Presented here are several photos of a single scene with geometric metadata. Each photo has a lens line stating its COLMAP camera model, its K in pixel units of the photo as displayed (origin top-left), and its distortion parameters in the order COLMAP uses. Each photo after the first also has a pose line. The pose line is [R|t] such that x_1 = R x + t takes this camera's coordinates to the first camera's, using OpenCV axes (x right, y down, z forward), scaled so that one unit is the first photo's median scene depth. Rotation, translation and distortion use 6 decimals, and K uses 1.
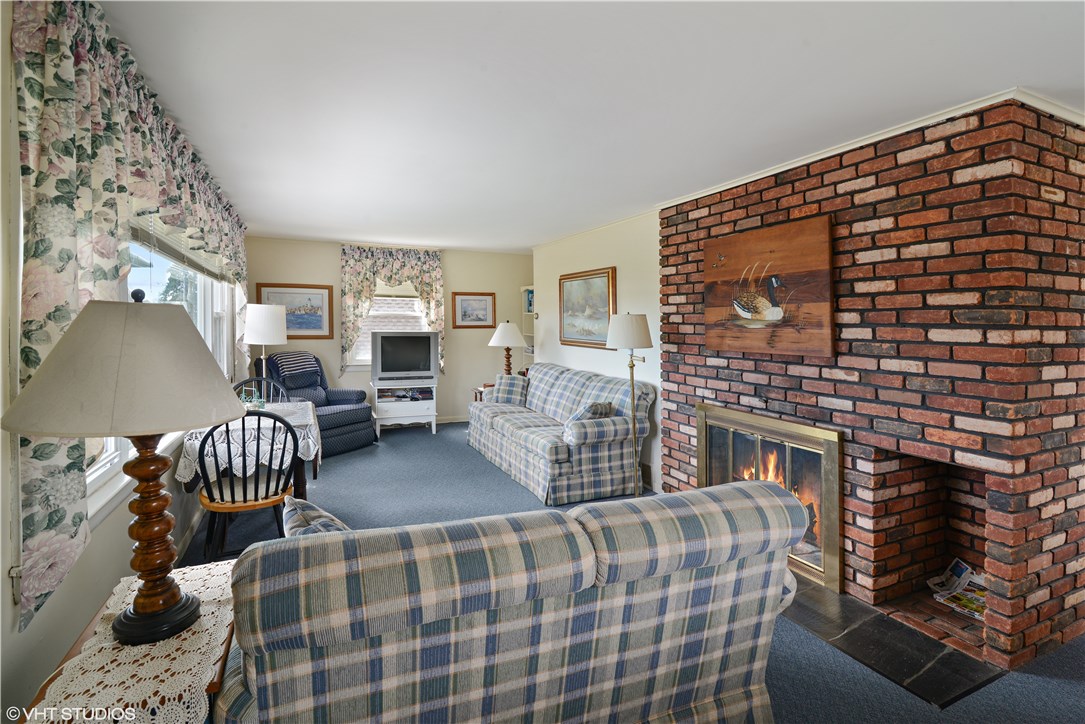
lens RADIAL K [[511.9, 0, 539.6], [0, 511.9, 324.8], [0, 0, 1]] dist [-0.014450, -0.000217]
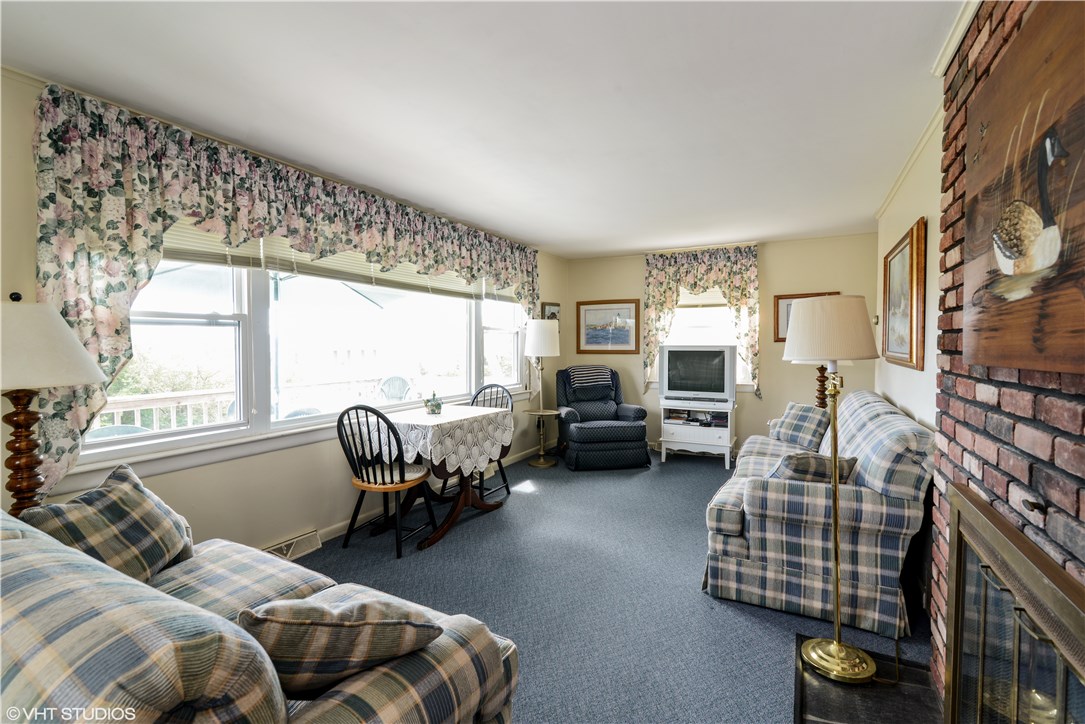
lens RADIAL K [[509.5, 0, 539.2], [0, 509.5, 368.2], [0, 0, 1]] dist [-0.001603, -0.000221]
pose [[0.615098, 0.023946, -0.788087, 0.278458], [0.005618, 0.999380, 0.034752, 0.022668], [0.788431, -0.025804, 0.614582, 0.289418]]
